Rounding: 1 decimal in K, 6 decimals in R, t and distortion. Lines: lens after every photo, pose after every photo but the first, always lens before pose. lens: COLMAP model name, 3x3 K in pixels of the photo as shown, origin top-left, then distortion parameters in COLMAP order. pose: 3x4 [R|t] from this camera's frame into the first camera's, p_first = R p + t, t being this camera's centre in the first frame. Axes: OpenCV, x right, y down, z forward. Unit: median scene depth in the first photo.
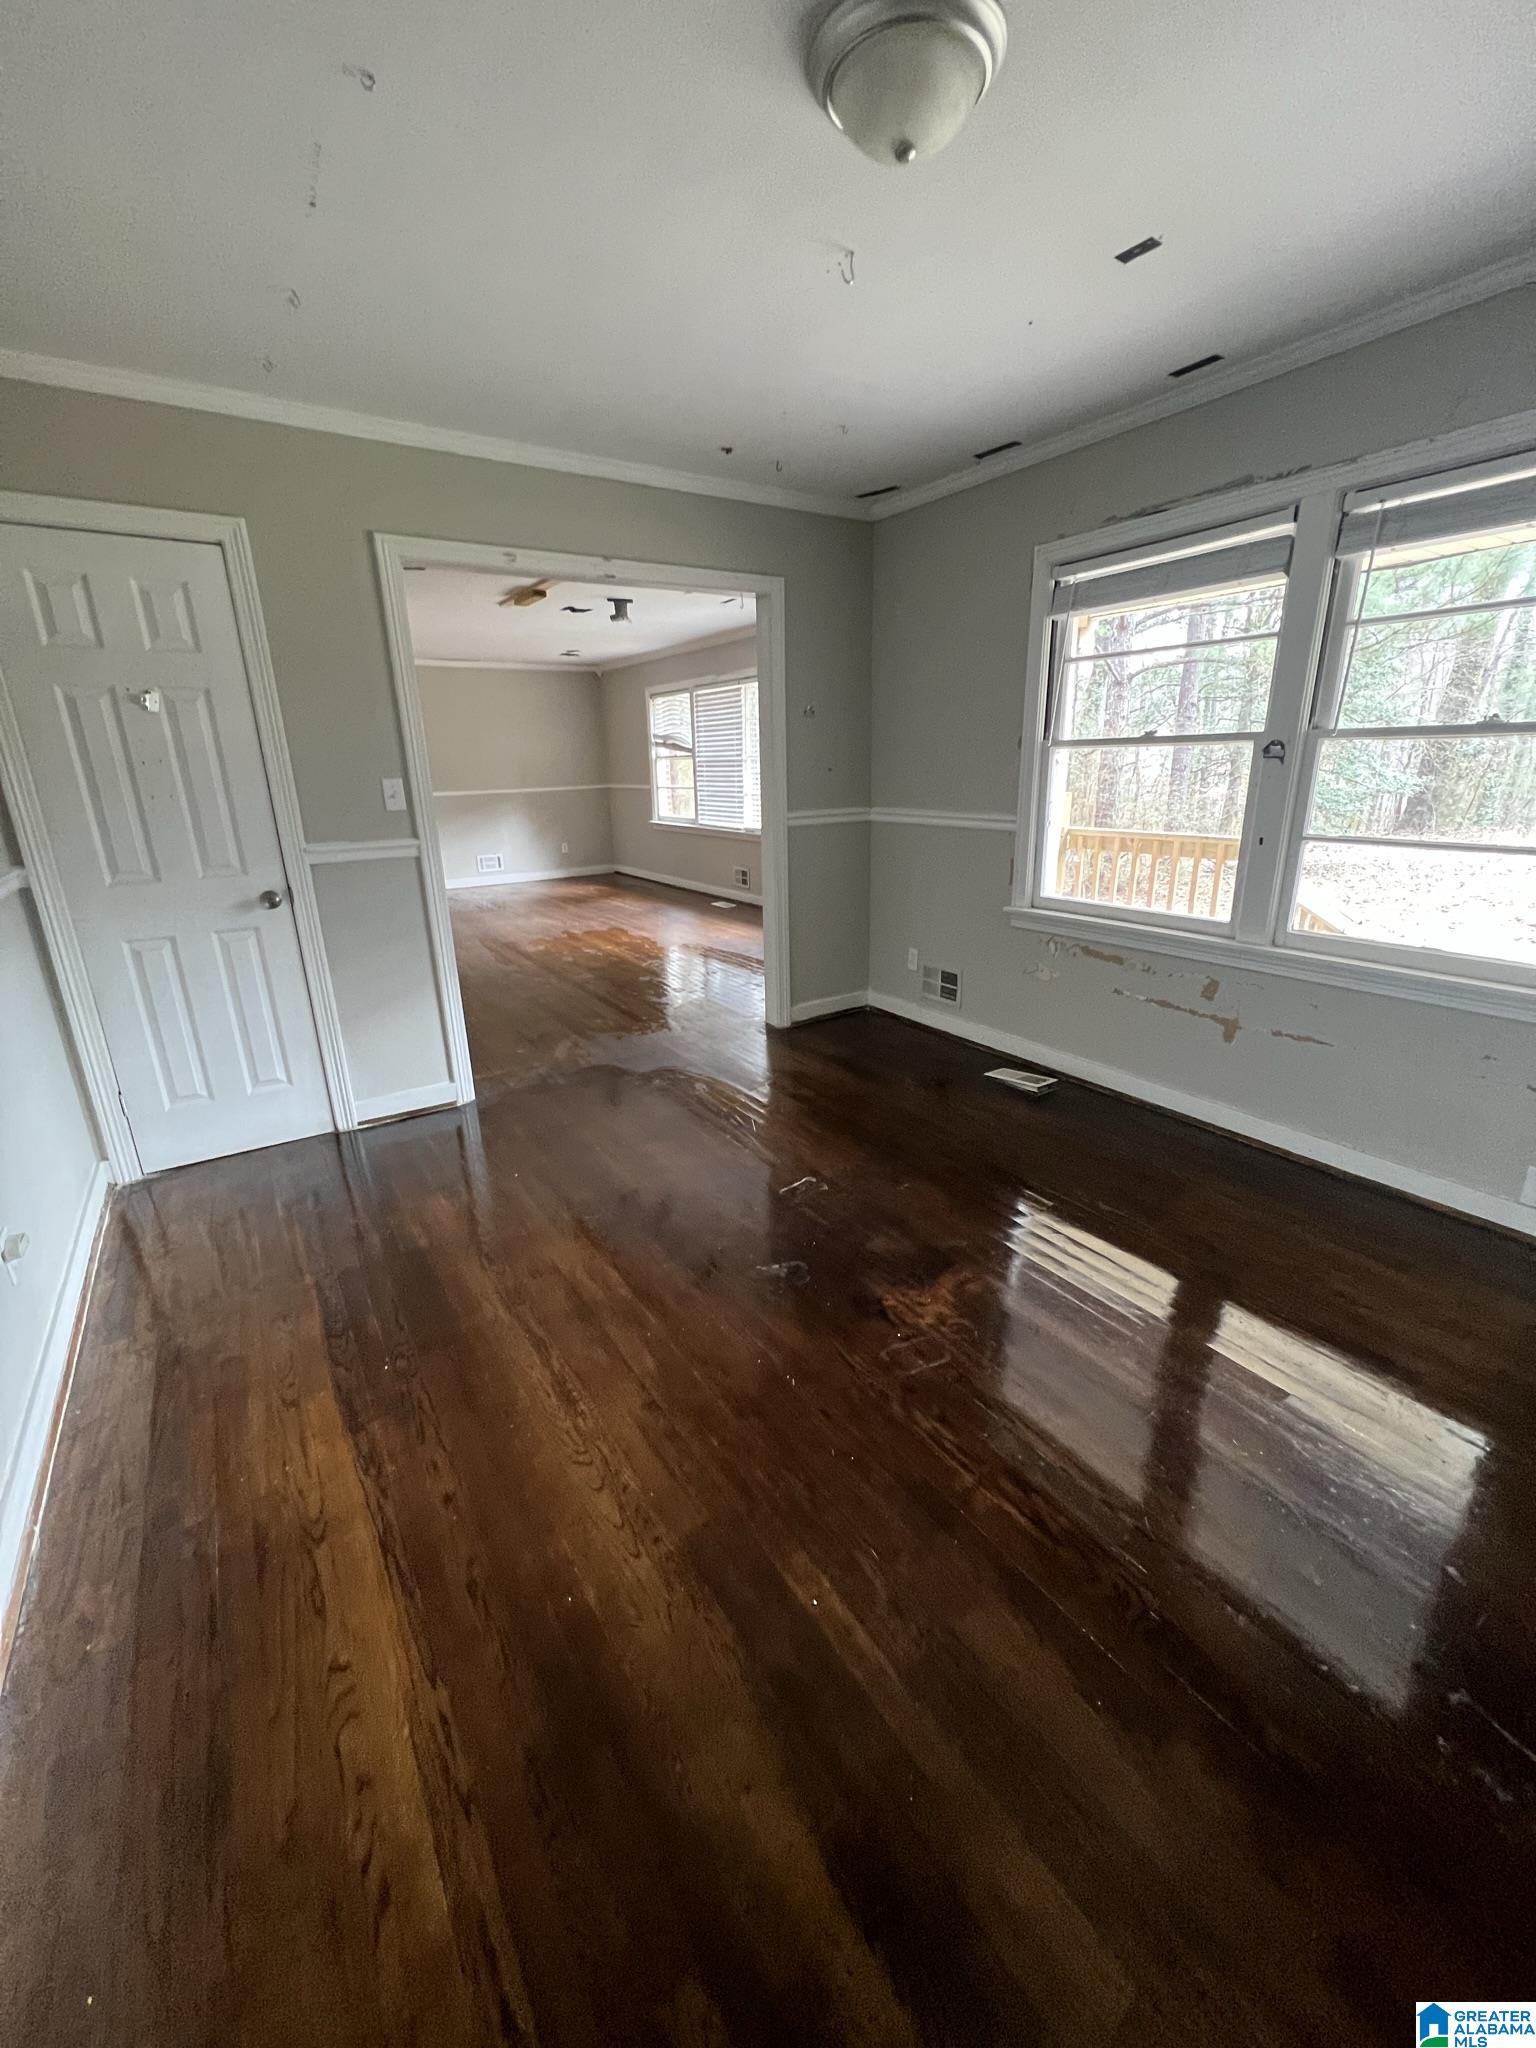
lens RADIAL K [[823.2, 0, 769.9], [0, 823.2, 1022.4], [0, 0, 1]] dist [-0.001653, -0.000214]
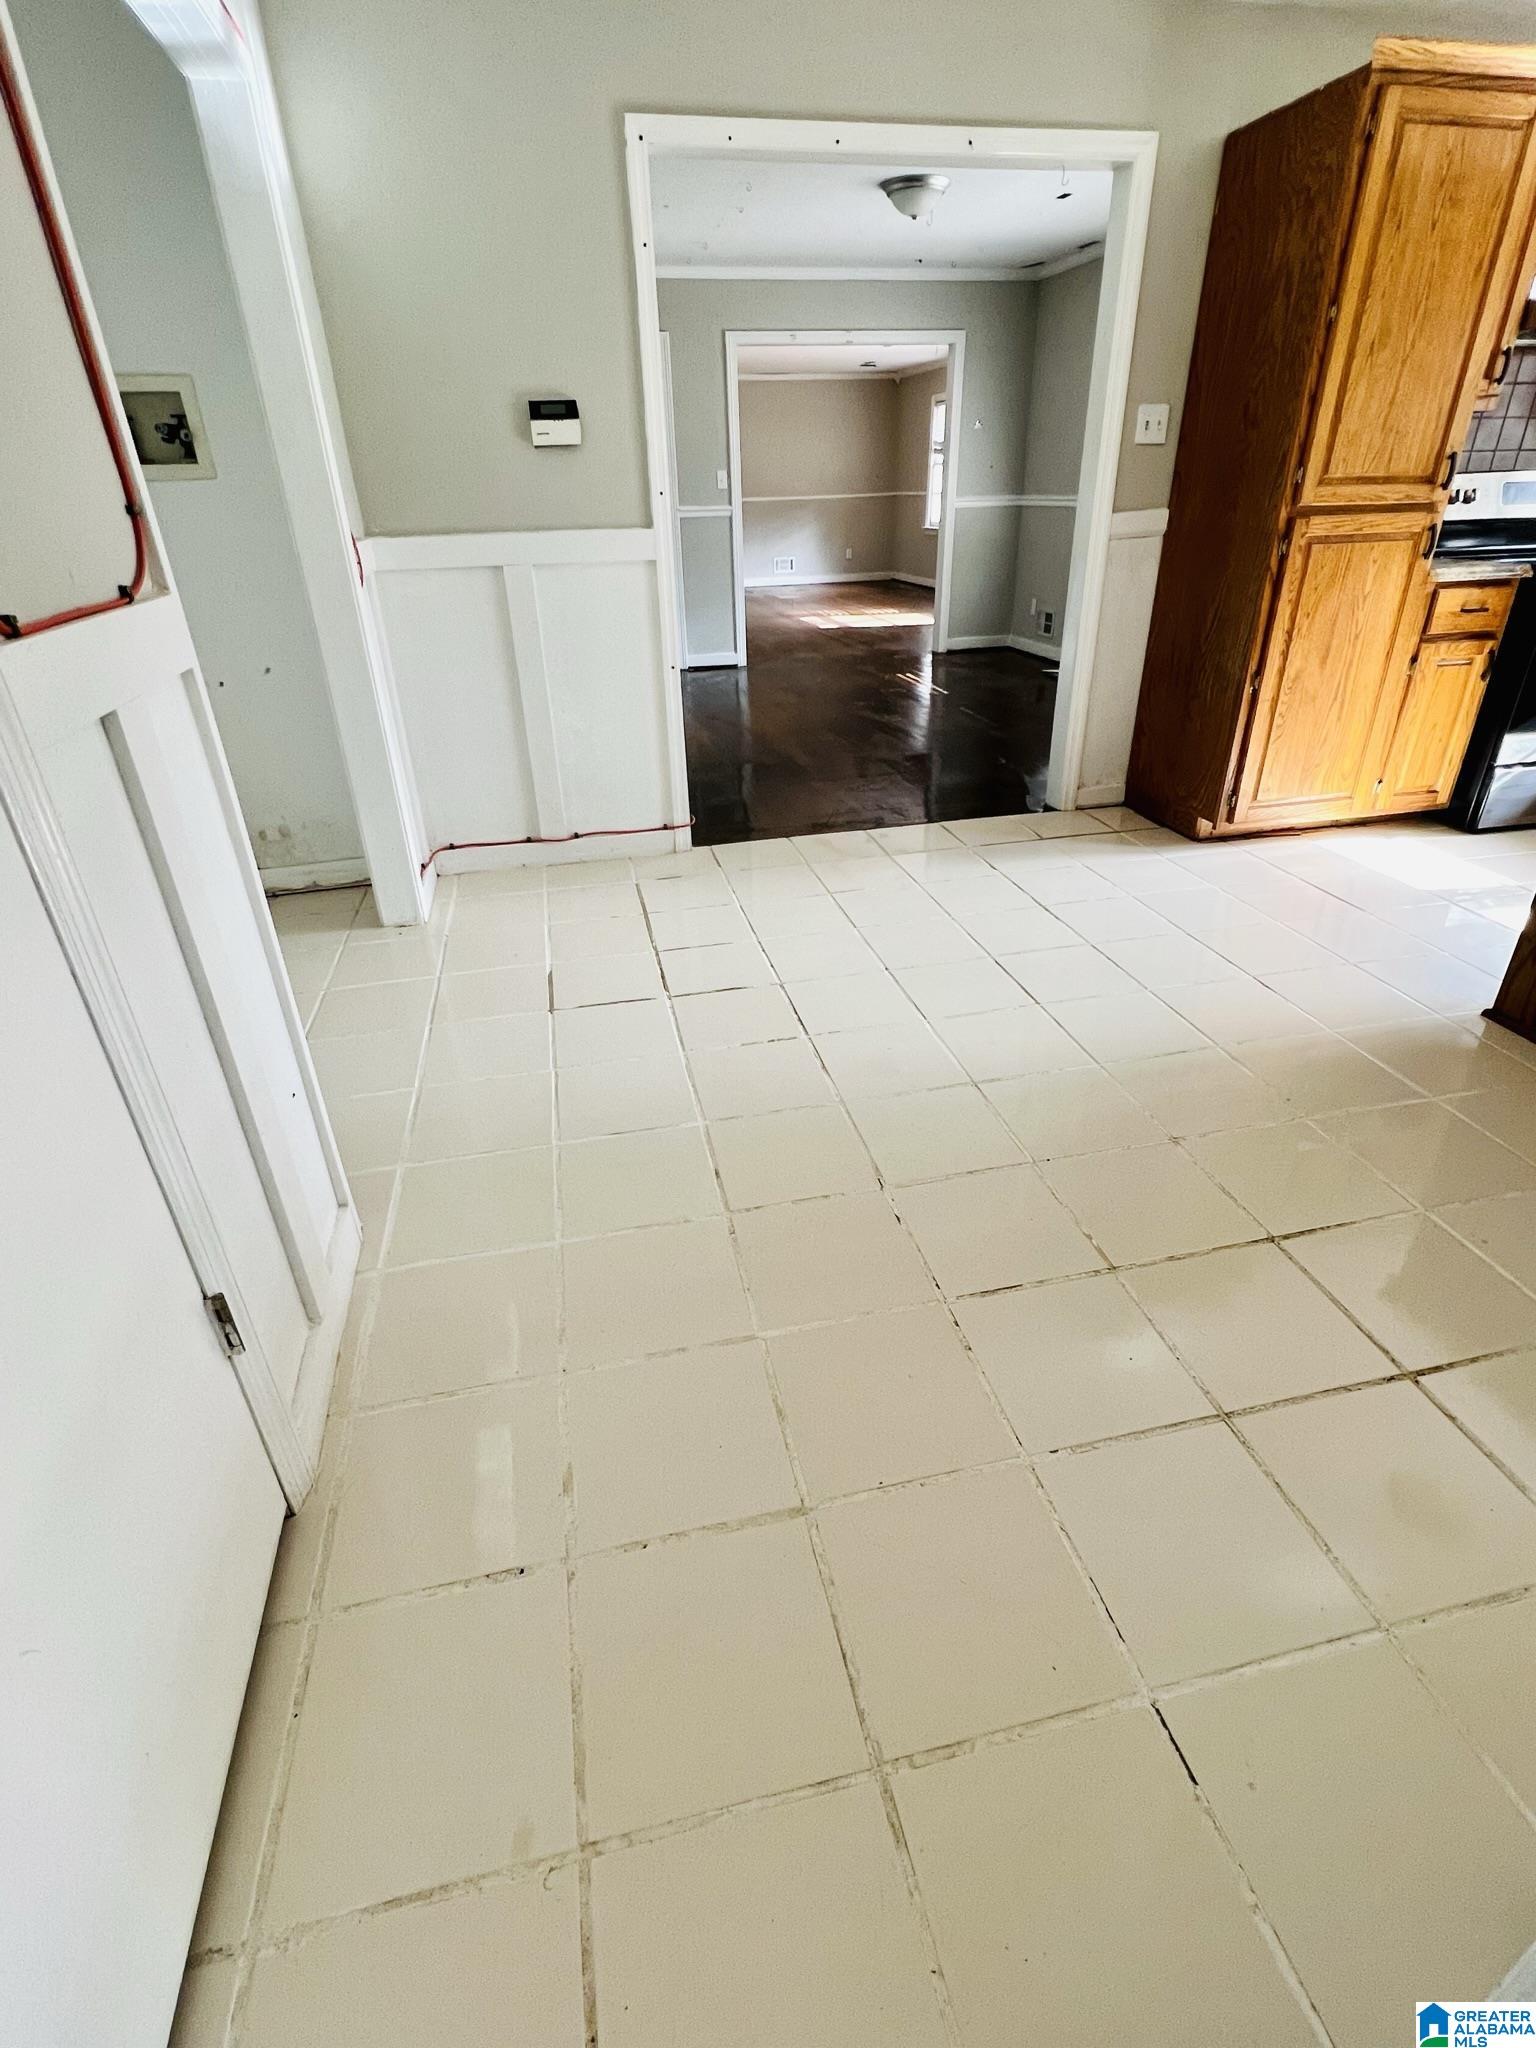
lens RADIAL K [[973.7, 0, 766.3], [0, 973.7, 1016.6], [0, 0, 1]] dist [-0.002419, -0.000325]
pose [[0.936249, 0.167552, -0.308811, 0.386964], [-0.103299, 0.971386, 0.213868, 0.312619], [0.335808, -0.168334, 0.926767, -0.900154]]
